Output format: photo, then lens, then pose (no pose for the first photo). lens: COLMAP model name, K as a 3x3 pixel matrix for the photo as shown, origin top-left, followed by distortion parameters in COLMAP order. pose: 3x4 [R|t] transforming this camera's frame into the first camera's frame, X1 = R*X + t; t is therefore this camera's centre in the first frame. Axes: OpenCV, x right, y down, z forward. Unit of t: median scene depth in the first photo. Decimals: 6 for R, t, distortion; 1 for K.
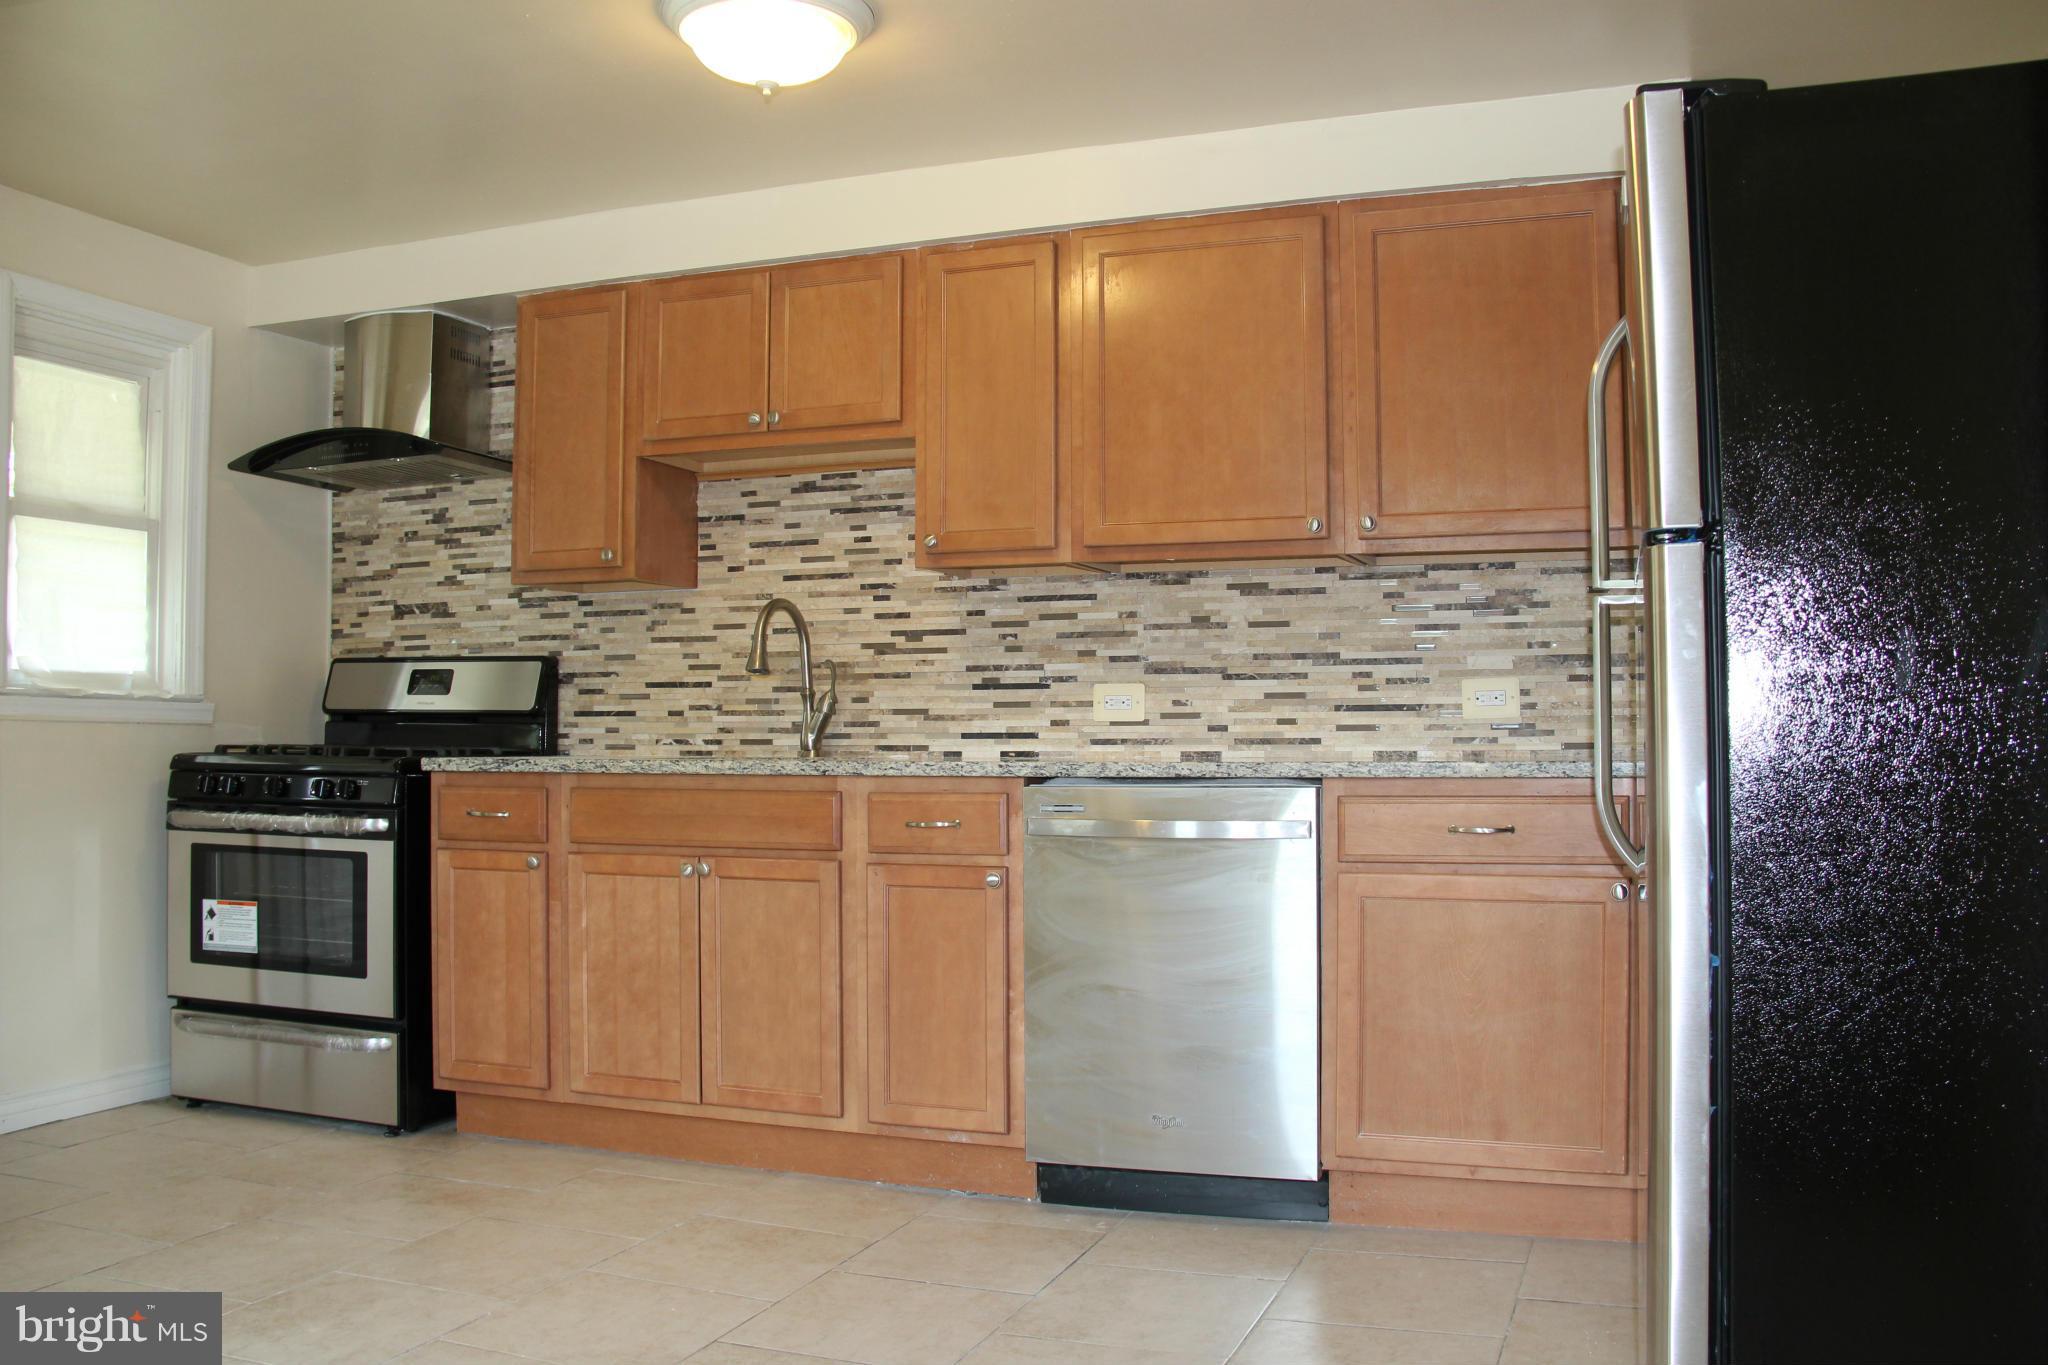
lens RADIAL K [[1727.7, 0, 1024.0], [0, 1727.7, 682.5], [0, 0, 1]] dist [-0.187509, 0.180722]
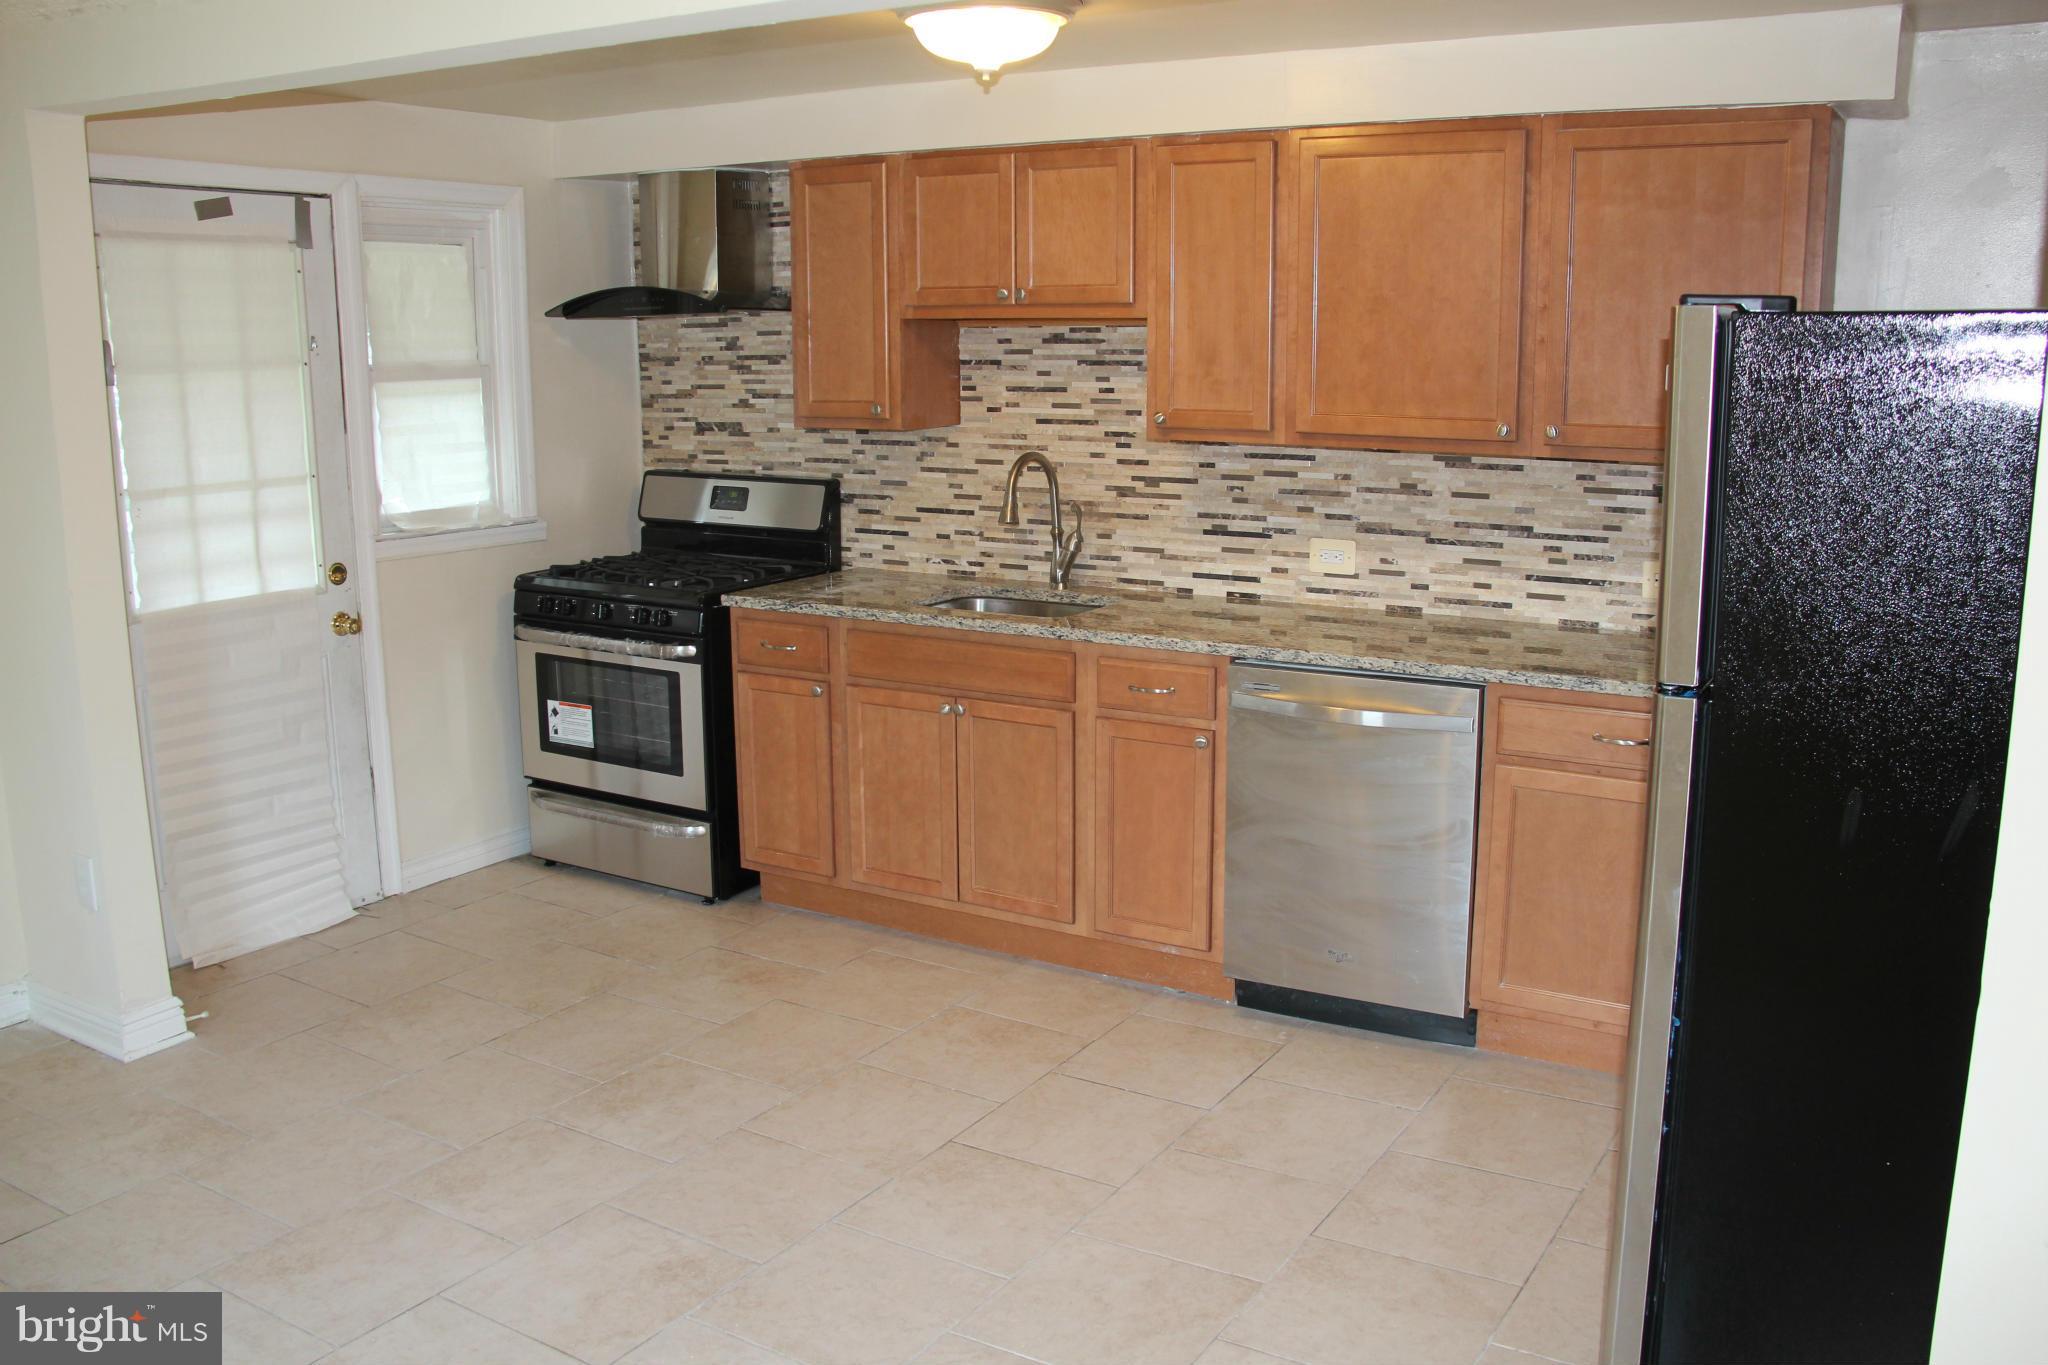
lens RADIAL K [[1750.6, 0, 1024.0], [0, 1750.6, 682.5], [0, 0, 1]] dist [-0.189087, 0.203991]
pose [[0.982517, 0.033558, -0.183123, 0.063822], [0.009365, 0.973466, 0.228640, -0.156602], [0.185937, -0.226358, 0.956133, -0.108252]]
